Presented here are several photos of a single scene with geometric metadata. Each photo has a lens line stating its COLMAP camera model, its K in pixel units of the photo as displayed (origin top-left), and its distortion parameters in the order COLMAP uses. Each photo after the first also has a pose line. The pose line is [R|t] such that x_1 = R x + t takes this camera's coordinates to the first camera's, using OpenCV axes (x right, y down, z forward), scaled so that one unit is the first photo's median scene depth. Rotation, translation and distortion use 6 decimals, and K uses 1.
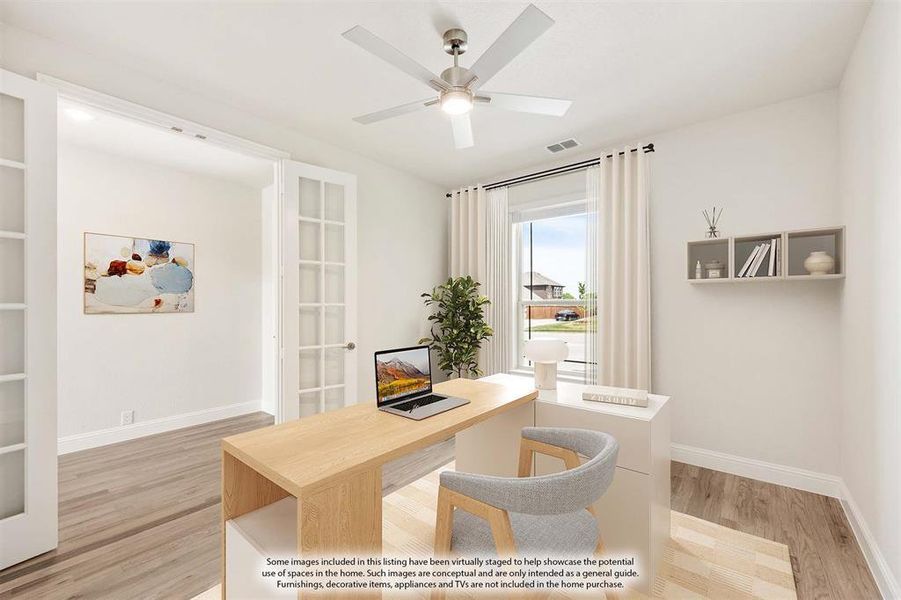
lens RADIAL K [[365.2, 0, 450.5], [0, 365.2, 300.0], [0, 0, 1]] dist [-0.000458, 0.000054]
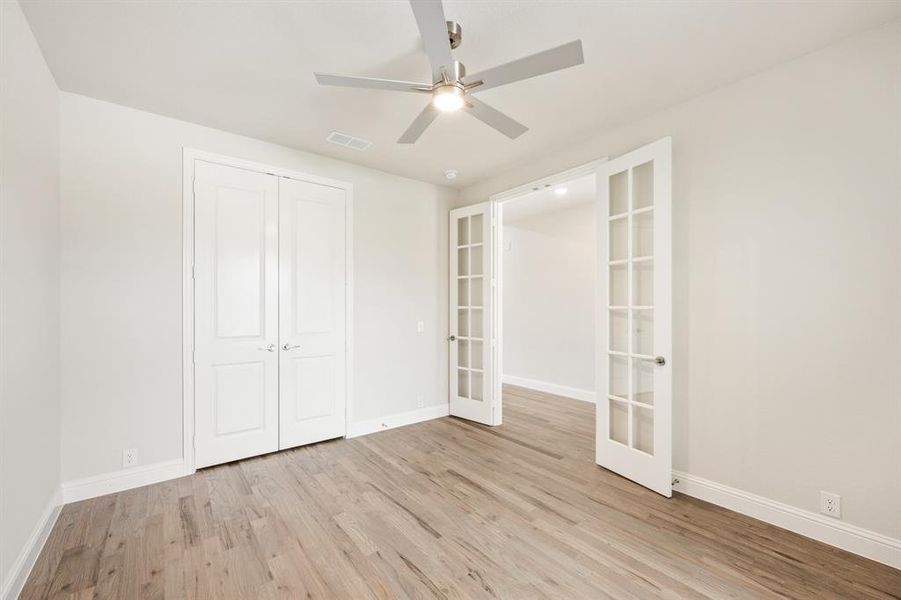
lens RADIAL K [[365.2, 0, 450.5], [0, 365.2, 300.0], [0, 0, 1]] dist [-0.000458, 0.000054]
pose [[-0.208796, -0.010417, -0.977904, 0.761723], [0.015345, 0.999785, -0.013926, -0.000368], [0.977839, -0.017913, -0.208591, 0.948795]]
